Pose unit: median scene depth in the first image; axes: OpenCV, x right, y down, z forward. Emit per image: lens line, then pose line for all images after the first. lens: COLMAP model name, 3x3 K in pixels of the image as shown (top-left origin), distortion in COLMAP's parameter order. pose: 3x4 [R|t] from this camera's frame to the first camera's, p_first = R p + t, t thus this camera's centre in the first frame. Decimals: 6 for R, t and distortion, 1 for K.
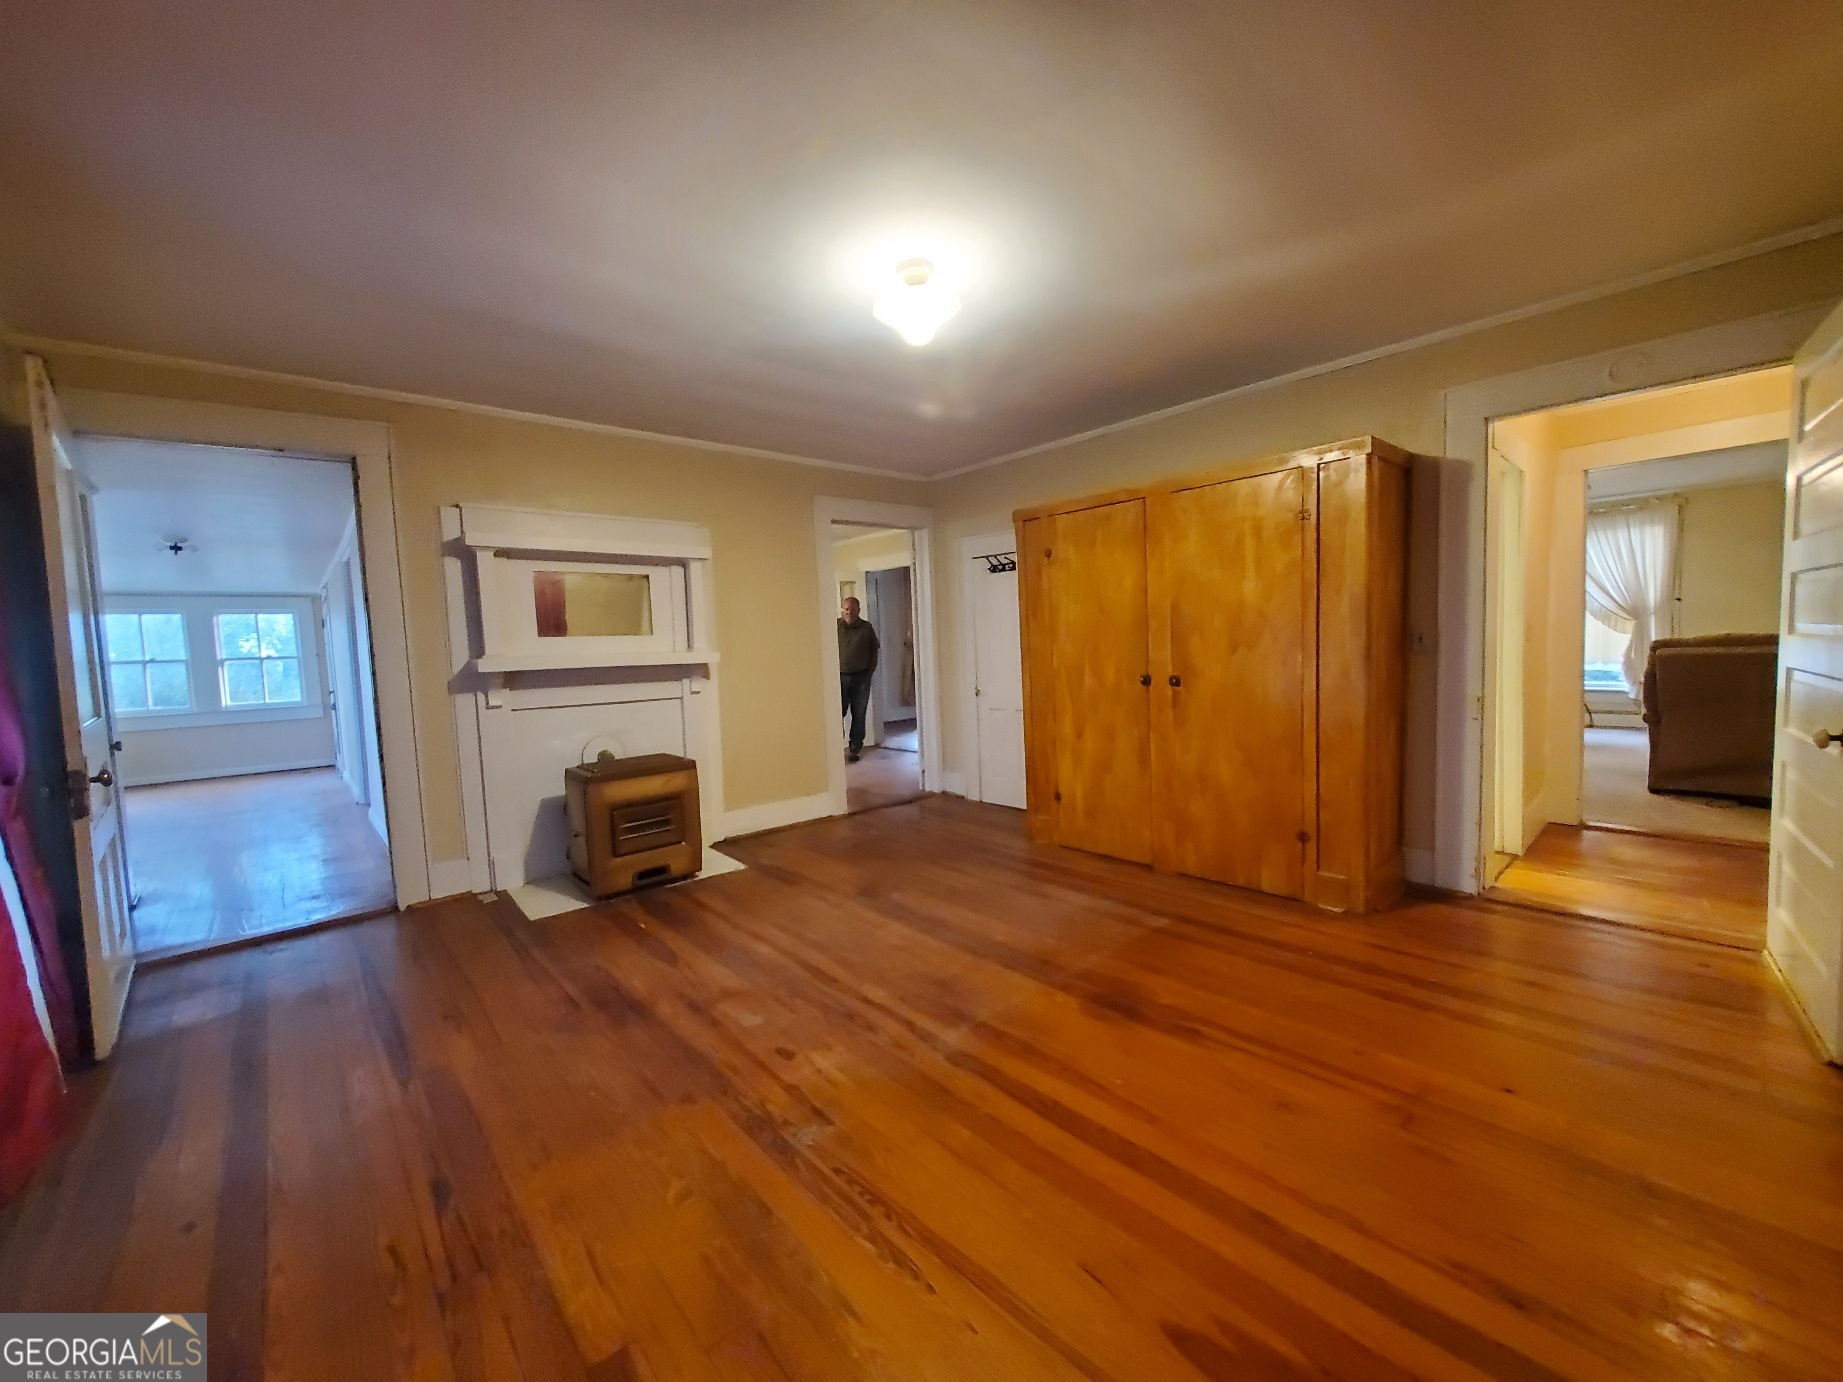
lens RADIAL K [[728.0, 0, 917.3], [0, 728.0, 695.7], [0, 0, 1]] dist [-0.002176, -0.000706]
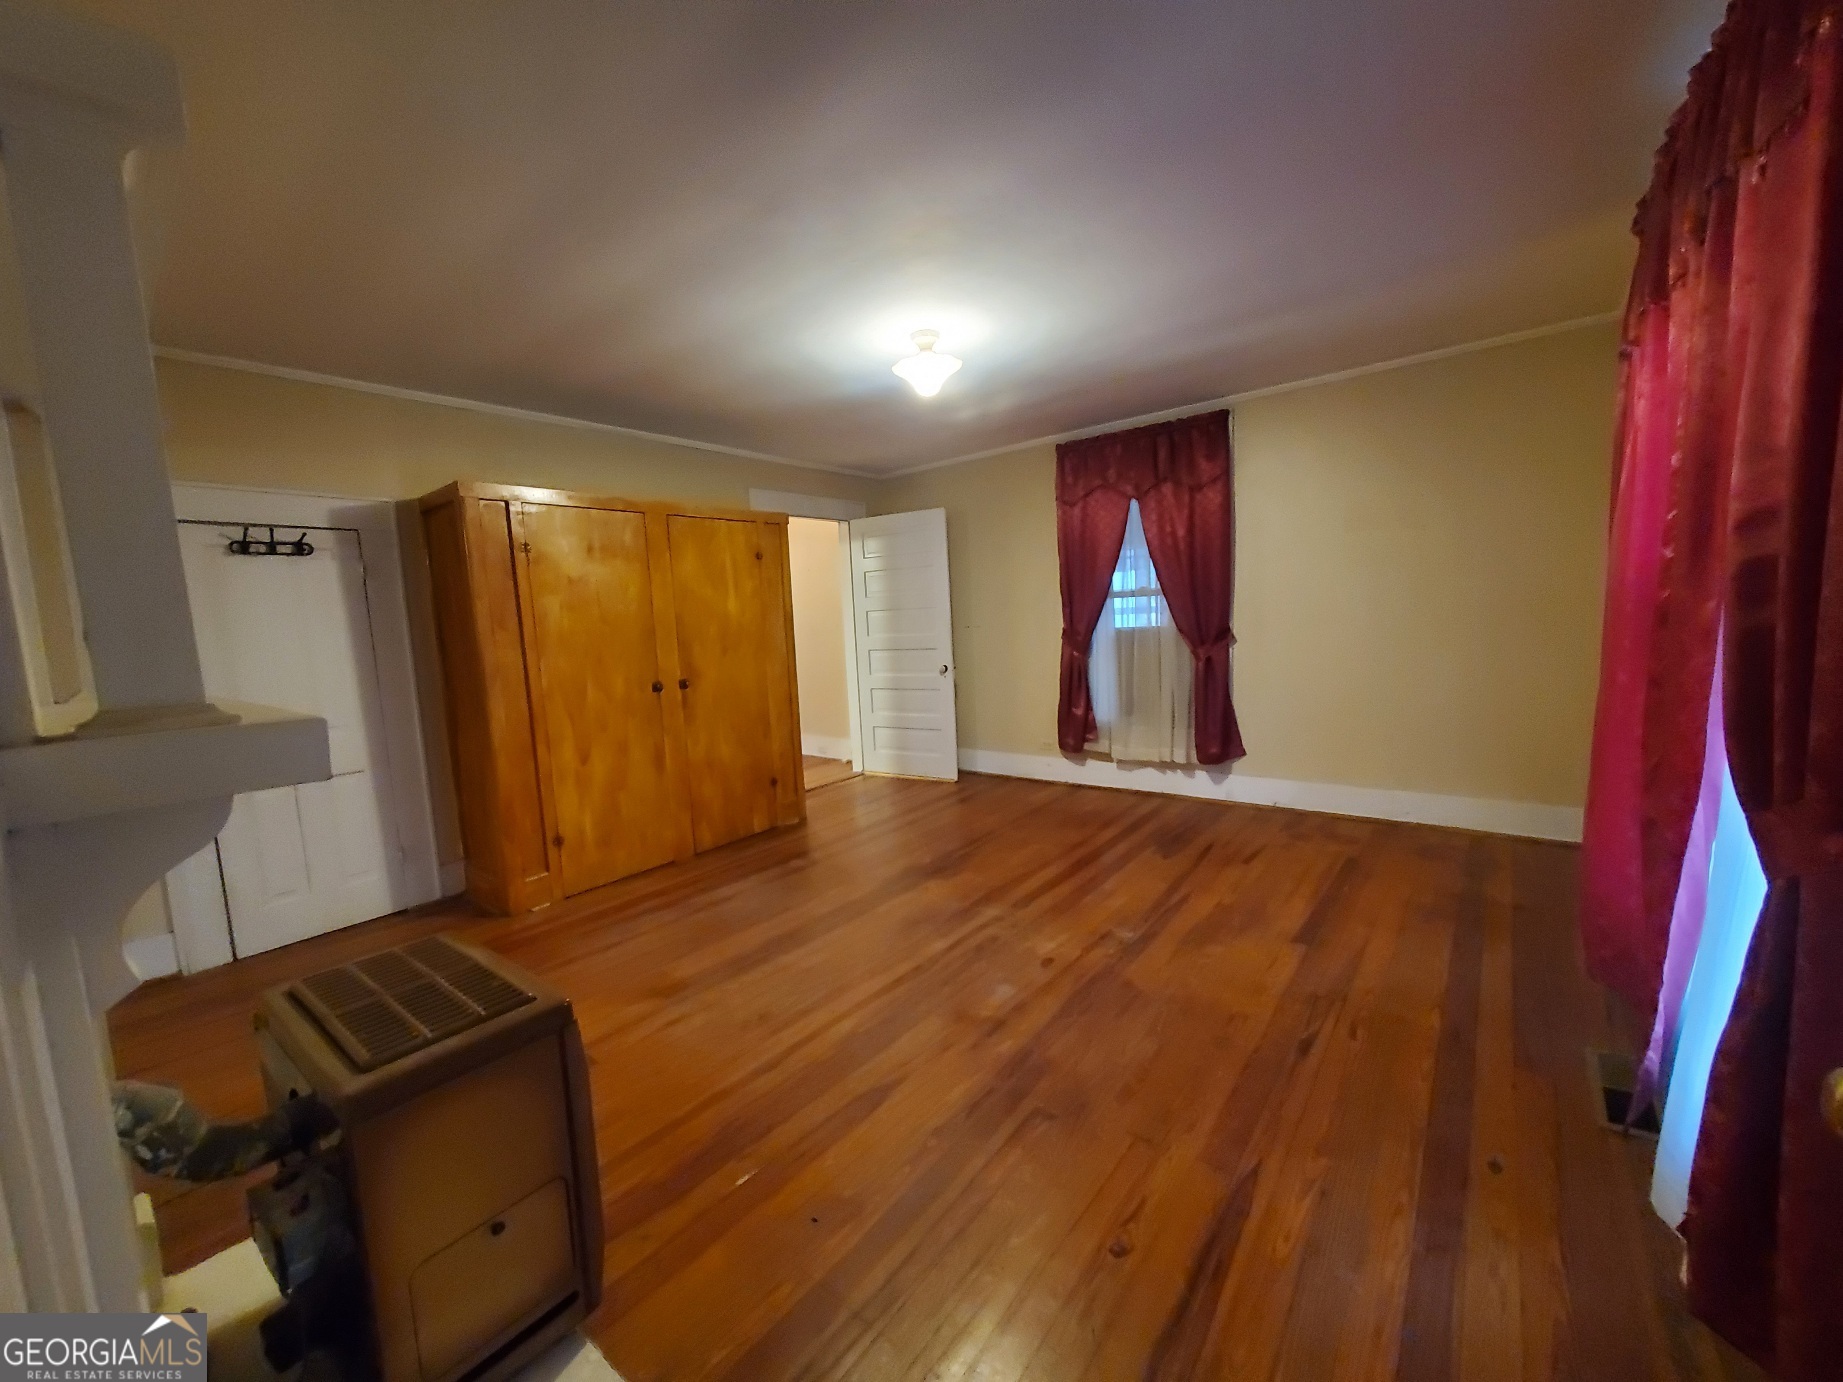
lens RADIAL K [[728.0, 0, 928.6], [0, 728.0, 699.0], [0, 0, 1]] dist [-0.002176, -0.000706]
pose [[-0.182641, -0.068357, 0.980800, -0.883066], [0.130814, 0.987021, 0.093151, -0.056962], [-0.974438, 0.145316, -0.171329, 0.900633]]
